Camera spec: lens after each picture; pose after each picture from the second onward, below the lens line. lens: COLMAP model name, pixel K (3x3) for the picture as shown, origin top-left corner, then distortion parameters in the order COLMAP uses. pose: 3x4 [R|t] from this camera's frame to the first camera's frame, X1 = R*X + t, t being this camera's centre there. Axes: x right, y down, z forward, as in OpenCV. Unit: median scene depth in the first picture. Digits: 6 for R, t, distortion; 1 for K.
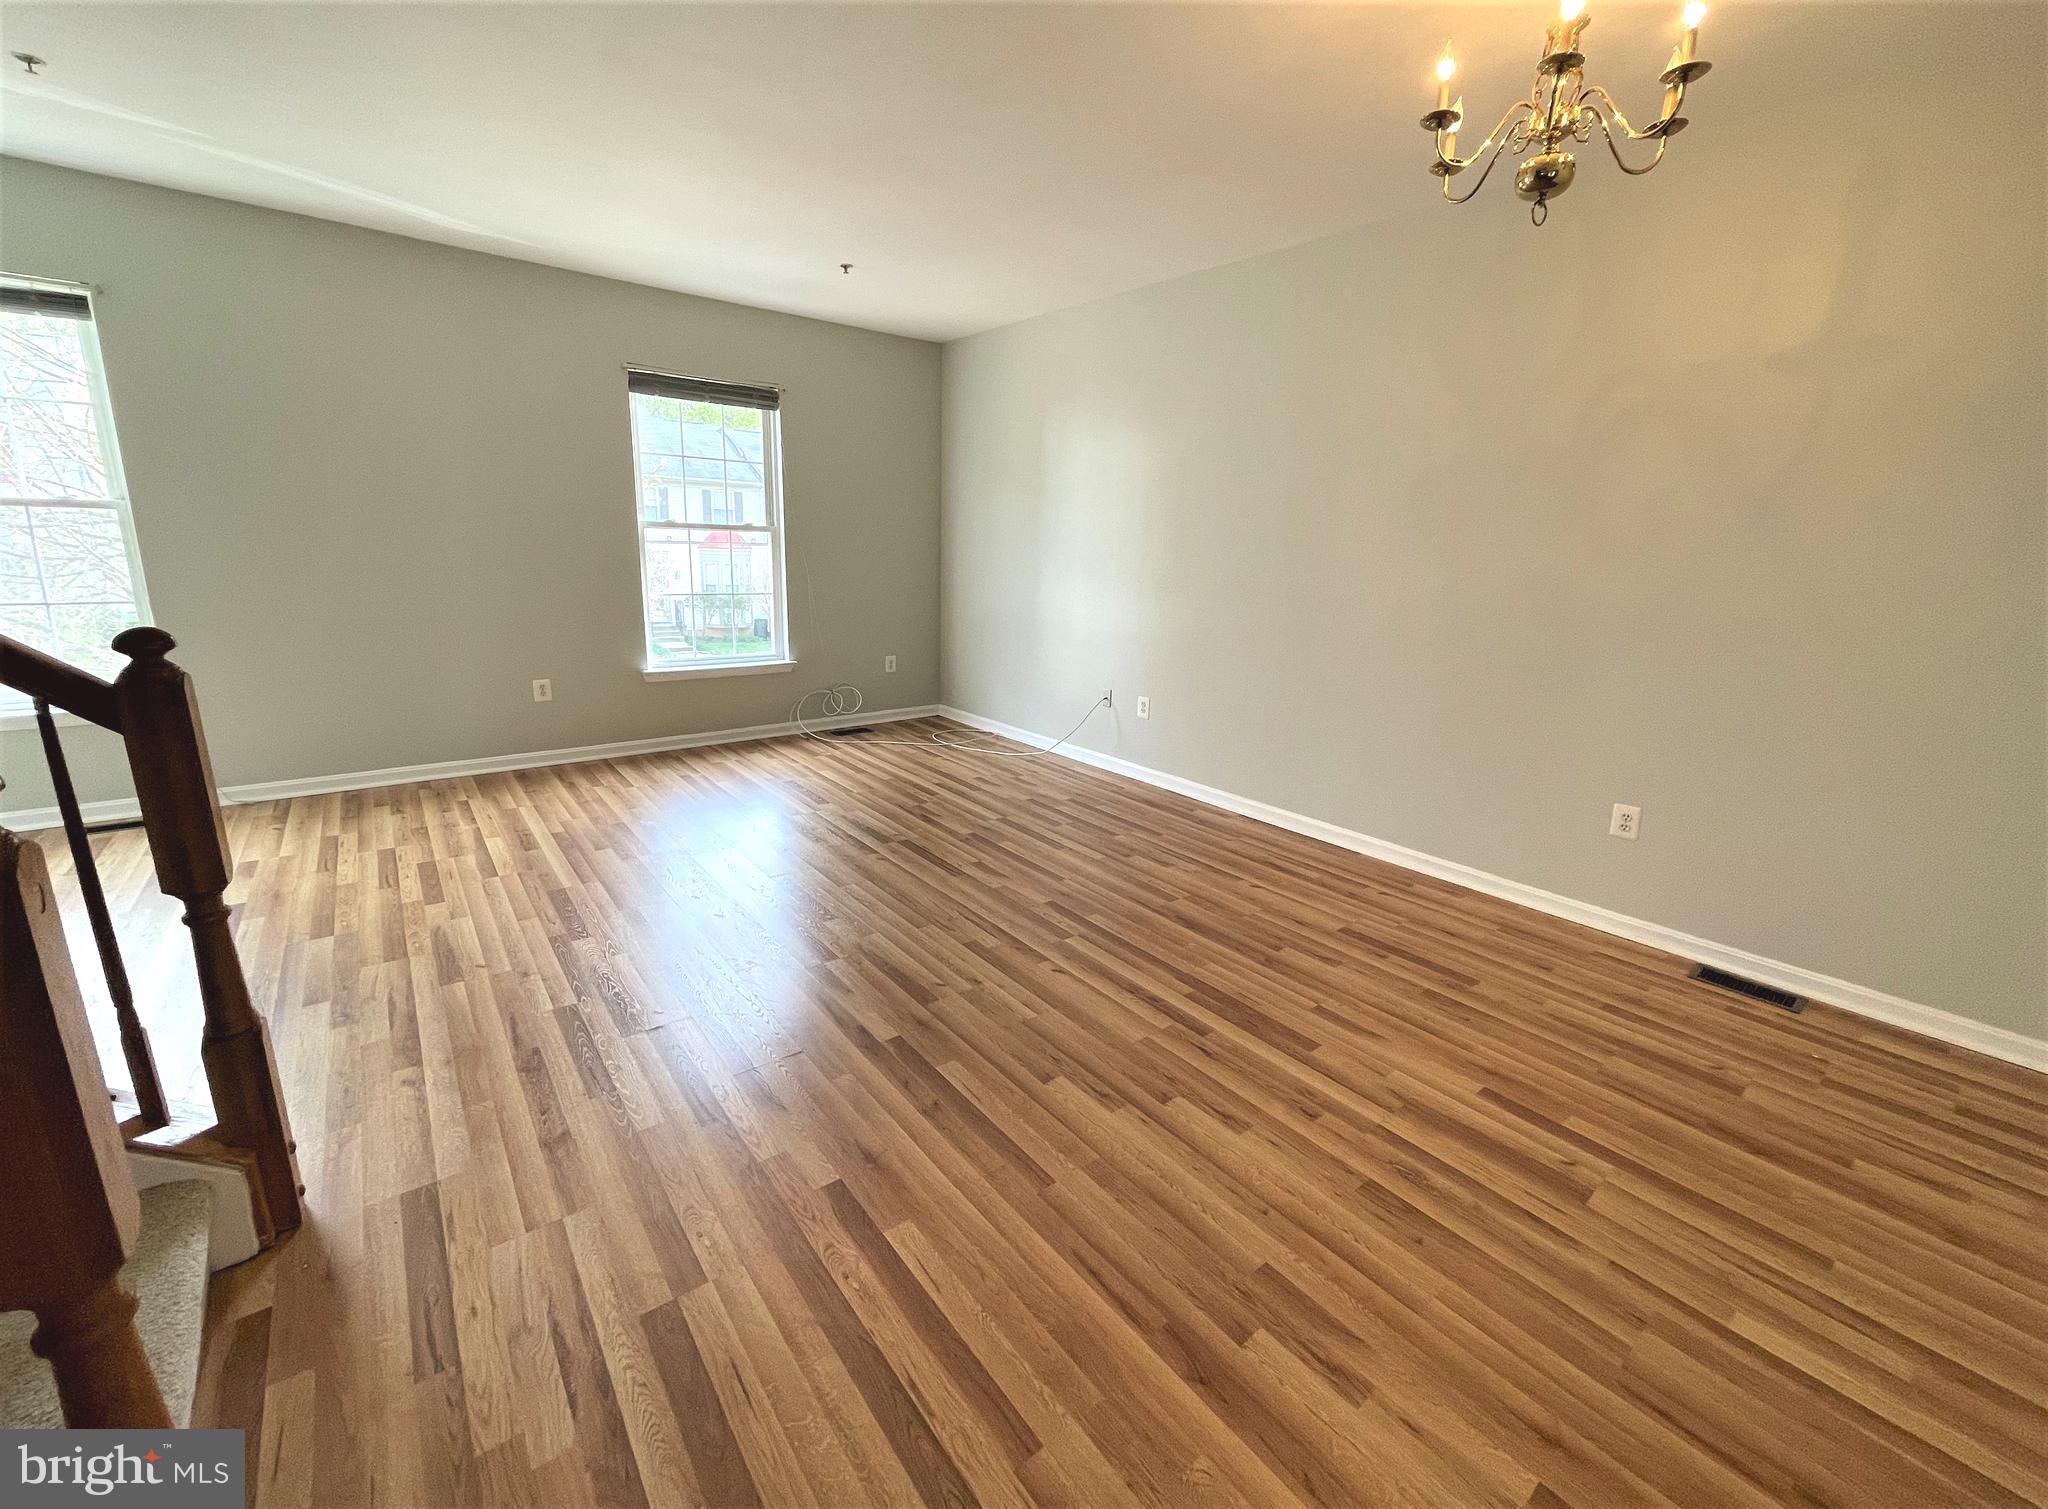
lens RADIAL K [[829.9, 0, 1037.7], [0, 829.9, 736.0], [0, 0, 1]] dist [-0.004161, 0.000340]
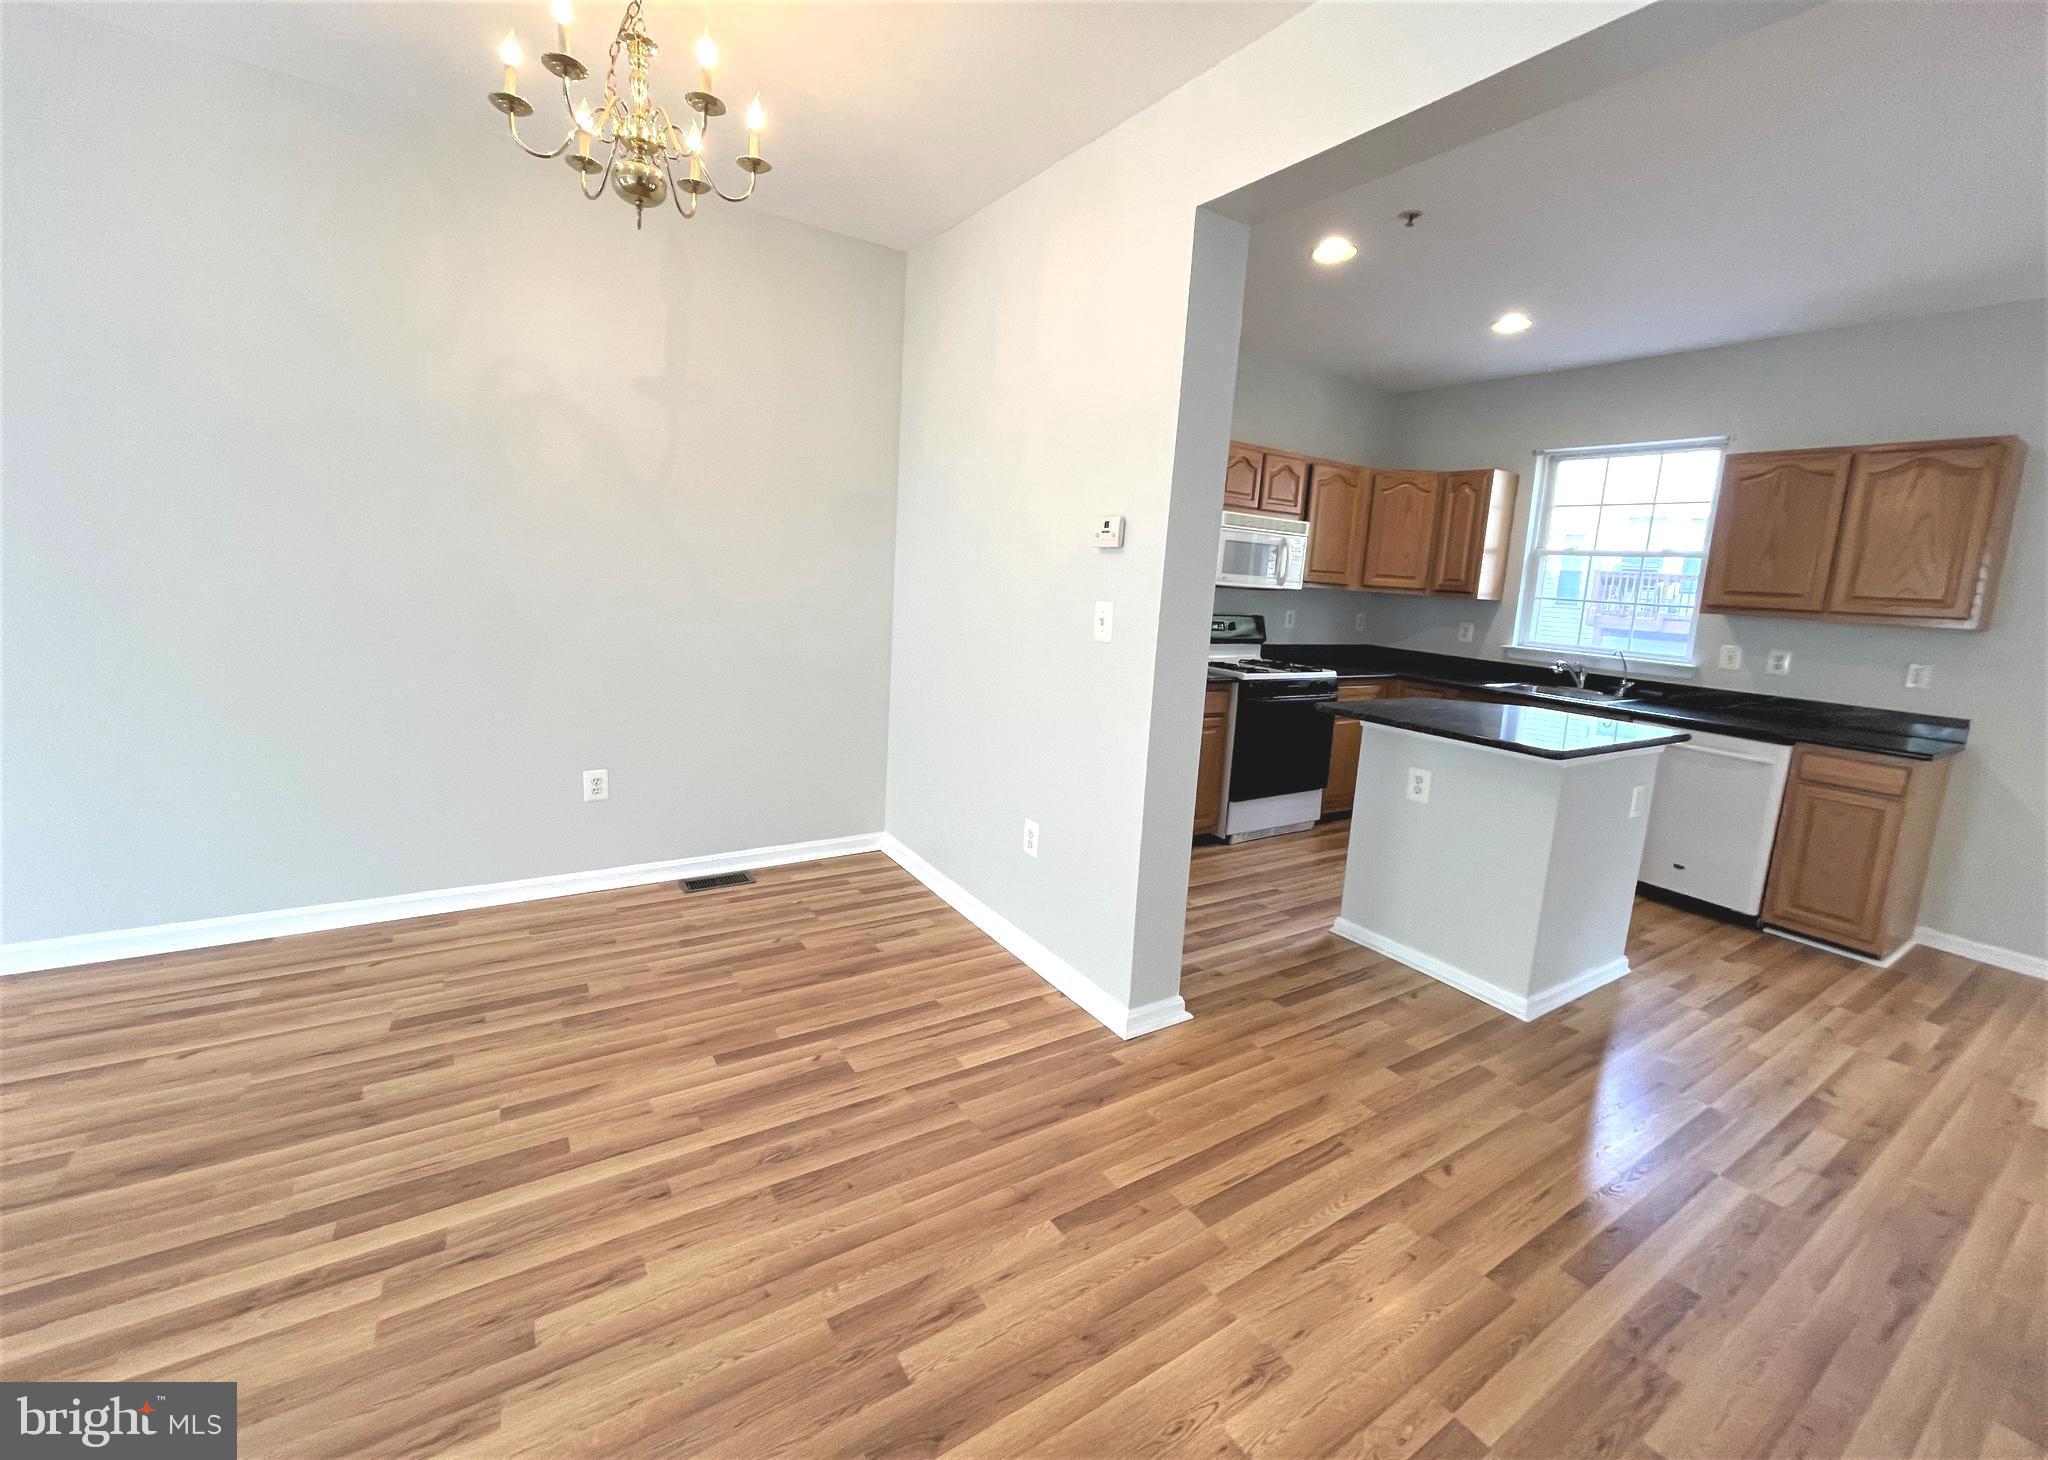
lens RADIAL K [[835.1, 0, 1015.5], [0, 835.1, 689.1], [0, 0, 1]] dist [-0.003891, 0.001087]
pose [[0.117064, -0.165319, 0.979268, -0.312592], [0.168046, 0.975126, 0.144532, -0.097572], [-0.978804, 0.147642, 0.141933, 0.346403]]
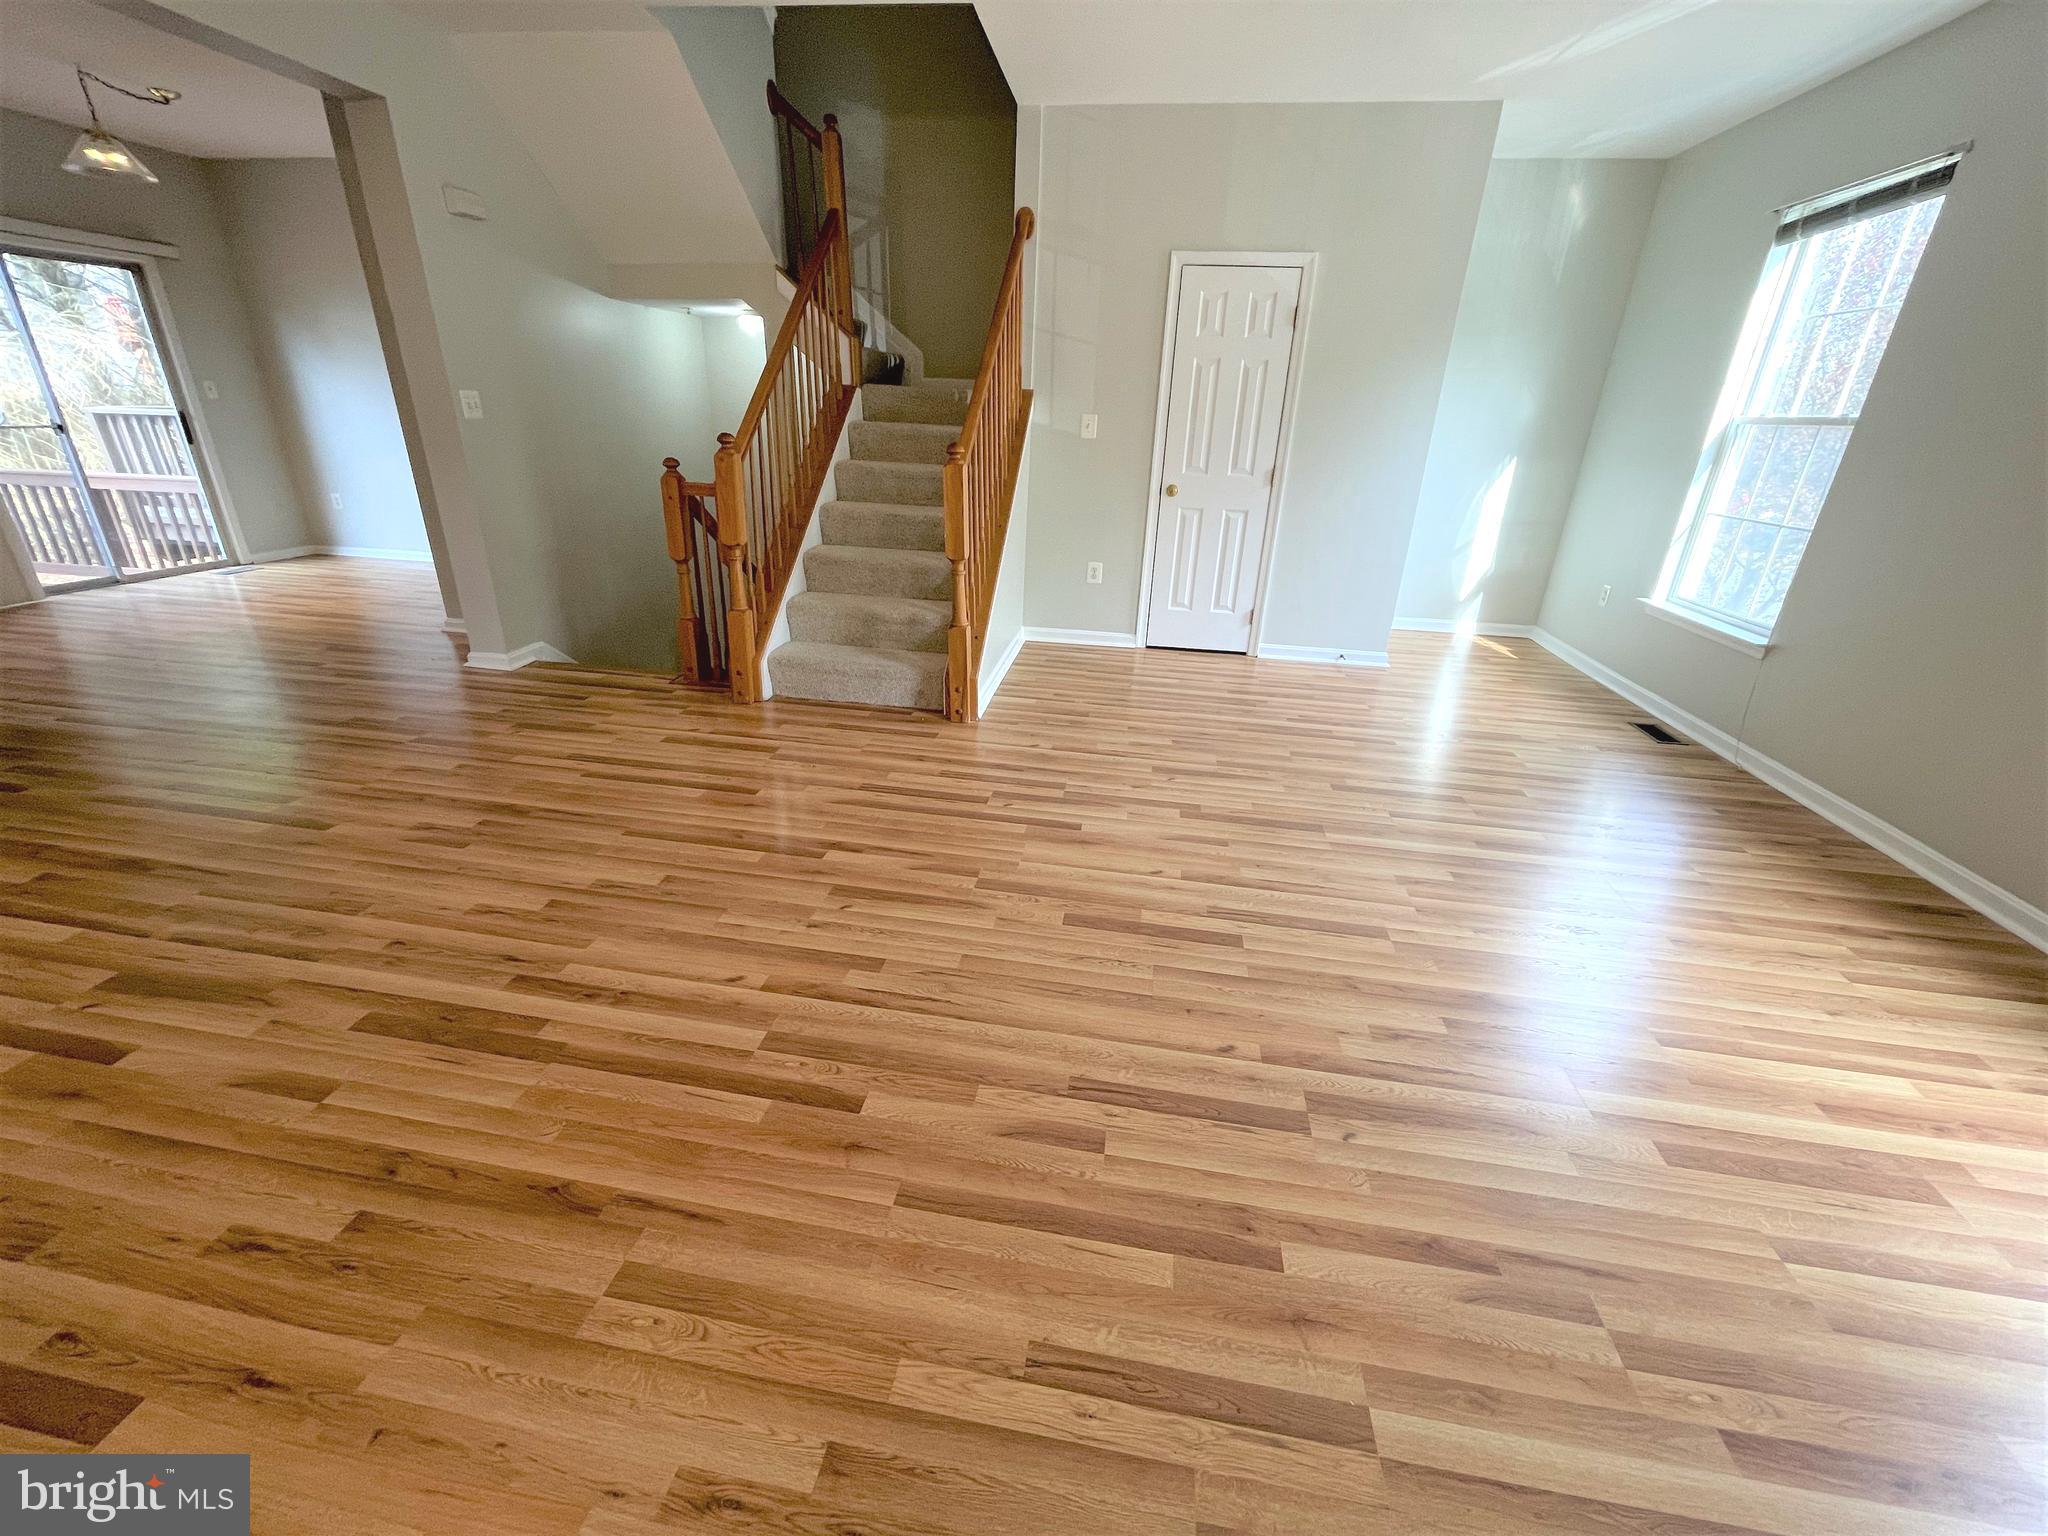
lens RADIAL K [[829.9, 0, 1030.9], [0, 829.9, 769.8], [0, 0, 1]] dist [-0.004161, 0.000340]
pose [[-0.740083, 0.213848, -0.637609, 0.281469], [-0.210064, 0.827151, 0.521243, -0.344096], [0.638866, 0.519702, -0.567239, 1.577110]]
